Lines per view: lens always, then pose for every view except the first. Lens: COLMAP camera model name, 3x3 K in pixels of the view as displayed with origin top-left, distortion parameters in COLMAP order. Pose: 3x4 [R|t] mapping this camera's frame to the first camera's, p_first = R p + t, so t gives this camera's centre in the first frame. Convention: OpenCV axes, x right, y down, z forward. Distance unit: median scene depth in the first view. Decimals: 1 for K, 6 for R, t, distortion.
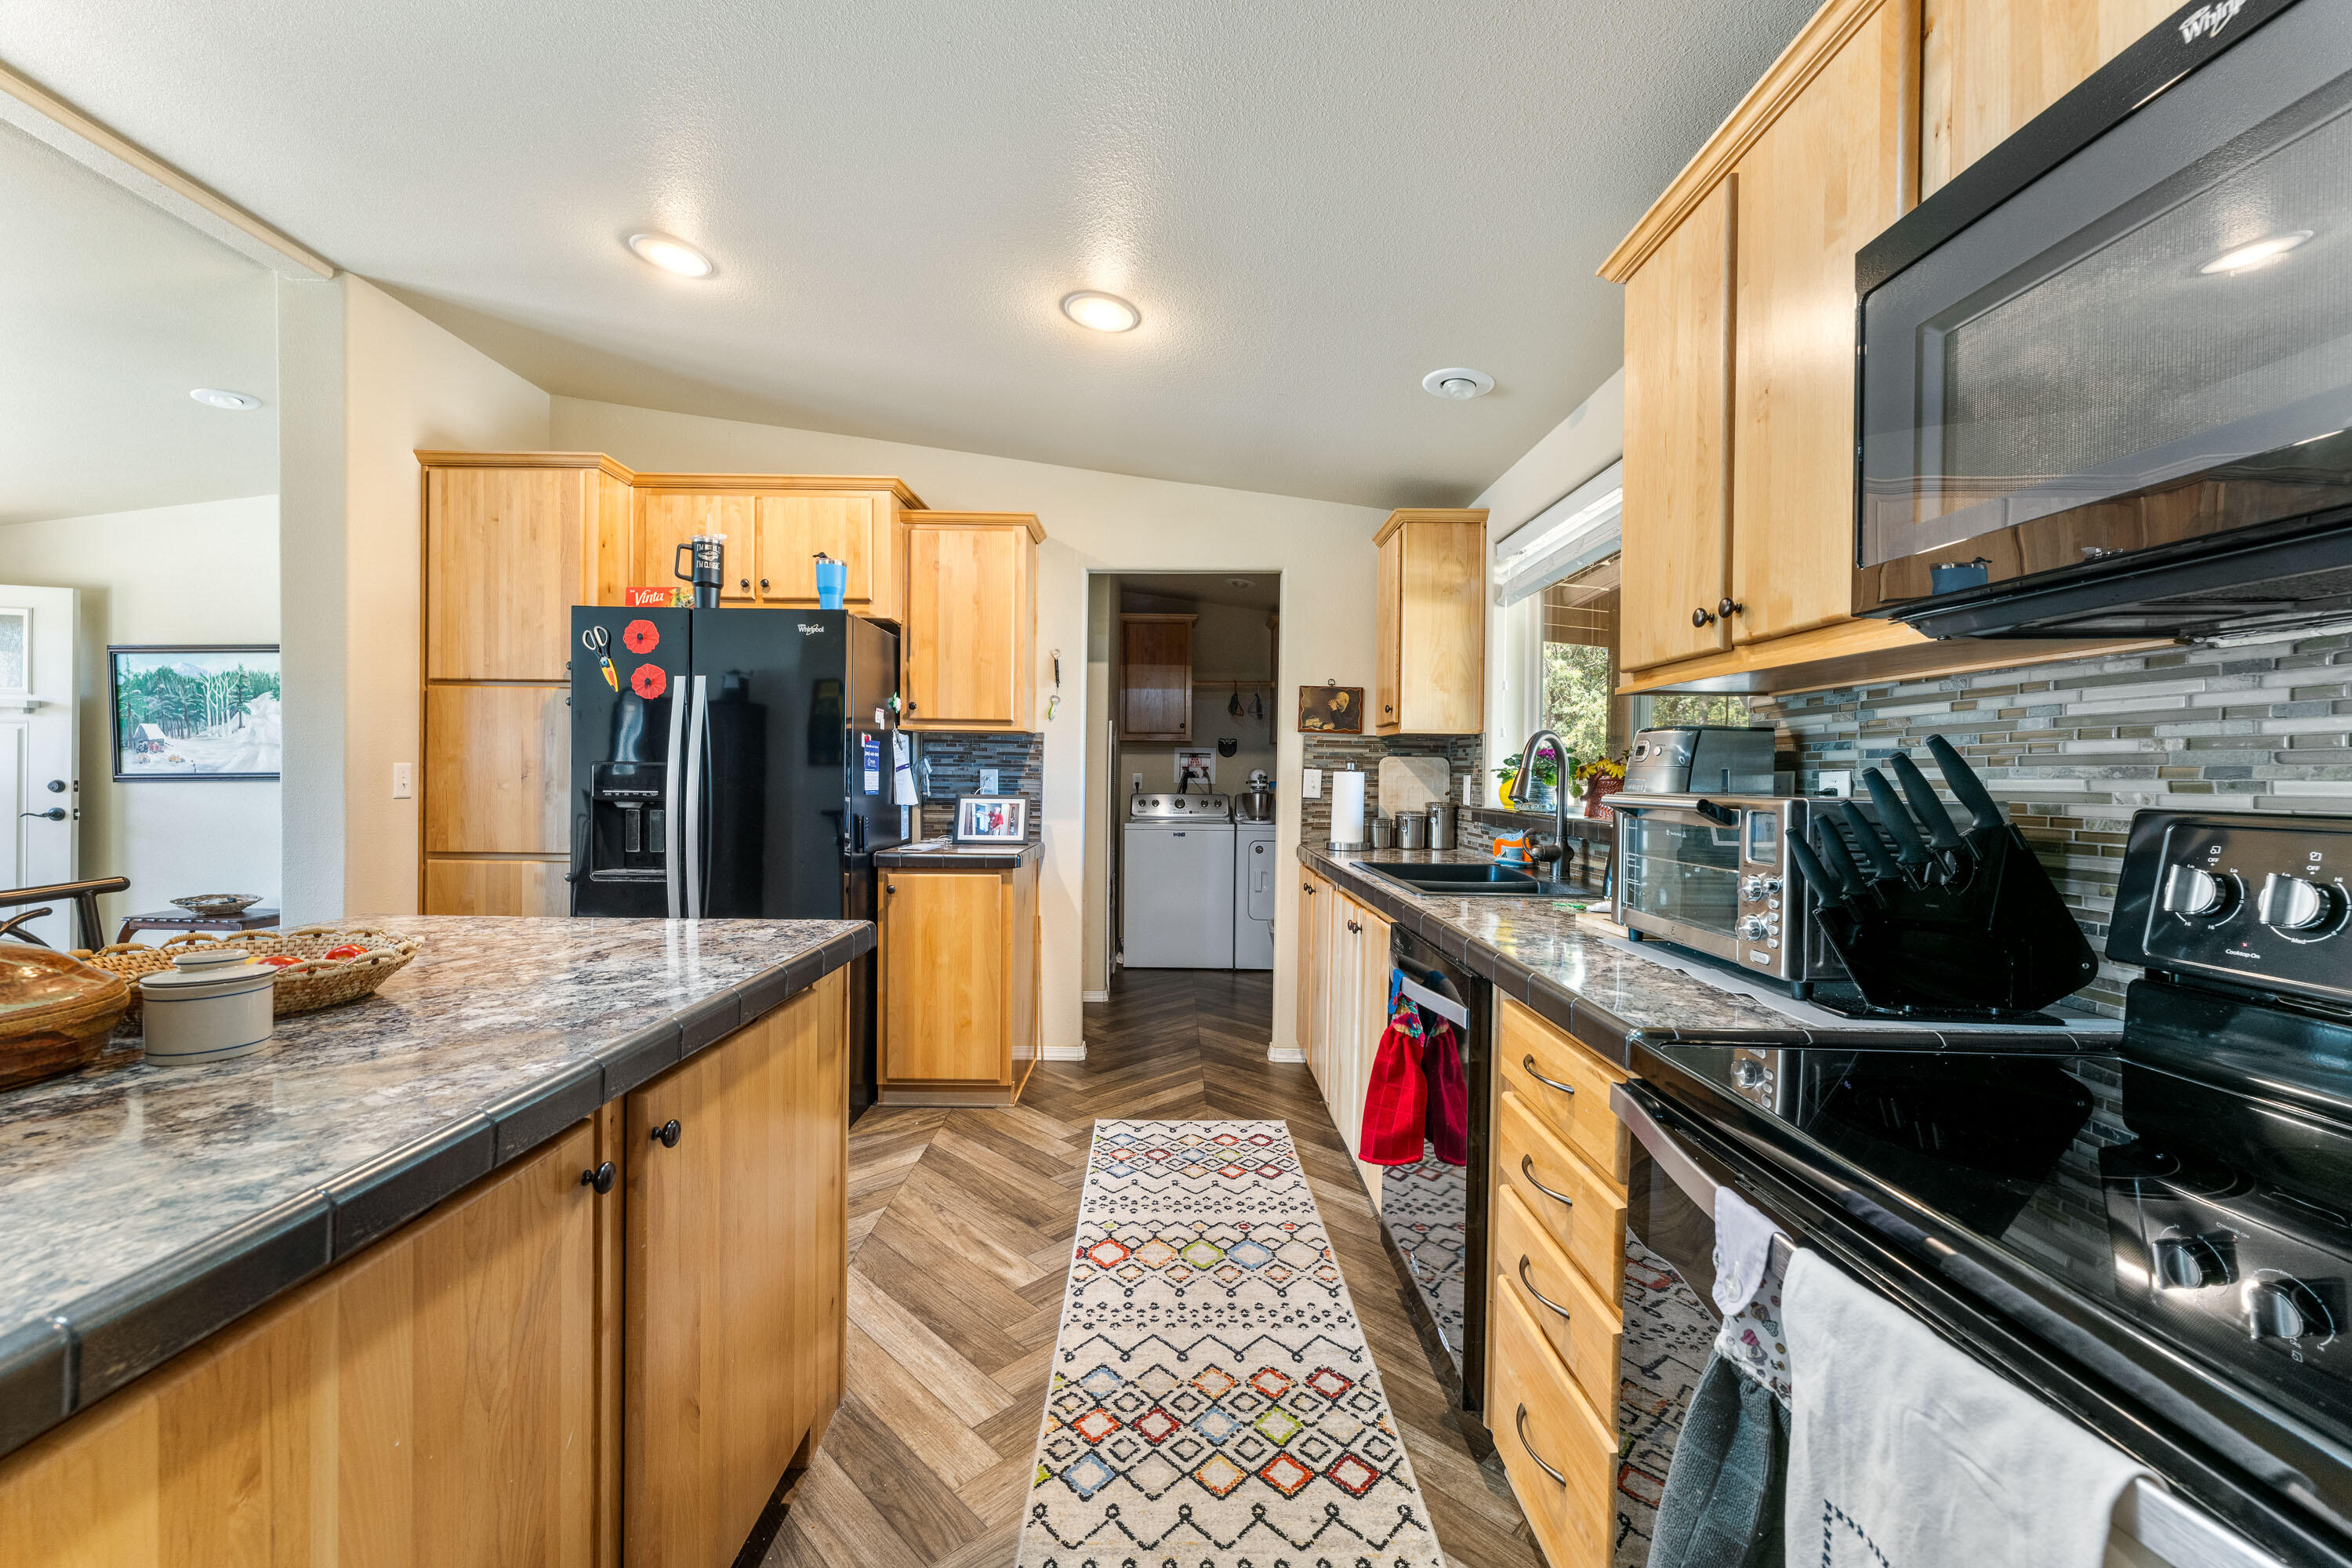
lens RADIAL K [[943.6, 0, 1176.4], [0, 943.6, 782.3], [0, 0, 1]] dist [-0.000967, 0.000229]
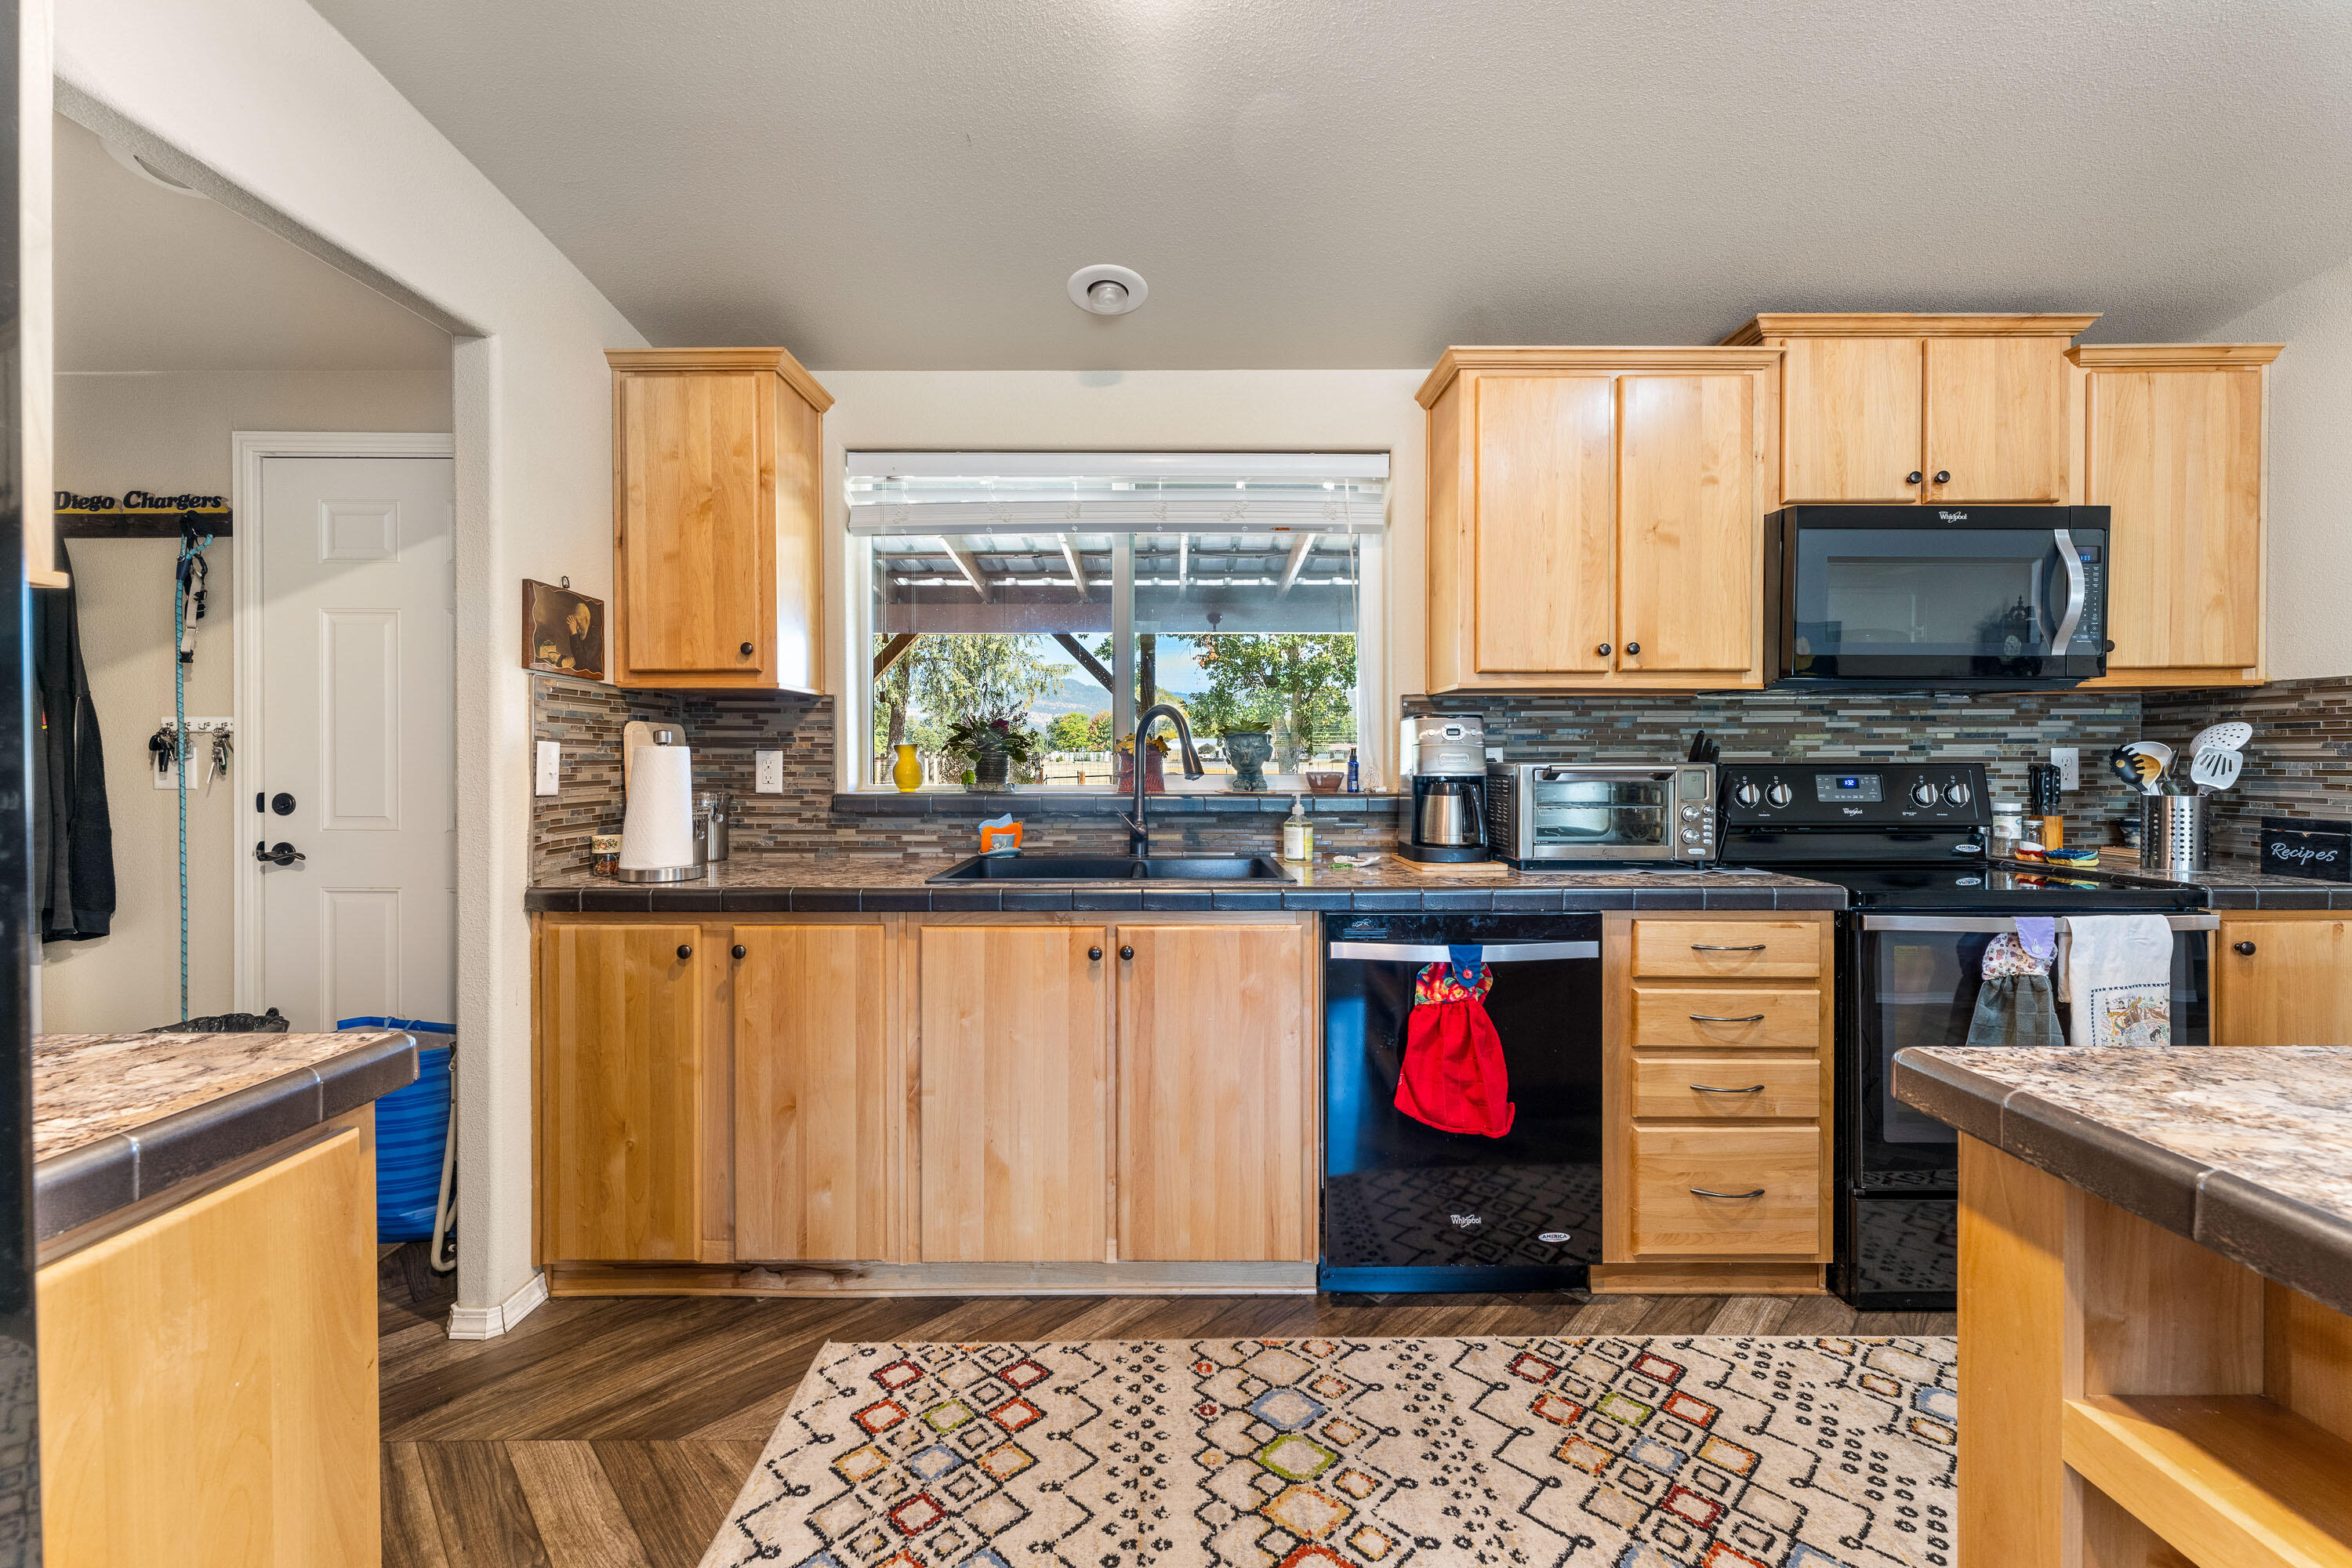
lens RADIAL K [[943.6, 0, 1176.5], [0, 943.6, 762.4], [0, 0, 1]] dist [-0.000967, 0.000229]
pose [[0.003814, -0.018568, 0.999820, -0.642967], [0.008793, 0.999790, 0.018534, -0.014541], [-0.999954, 0.008721, 0.003976, 1.077147]]
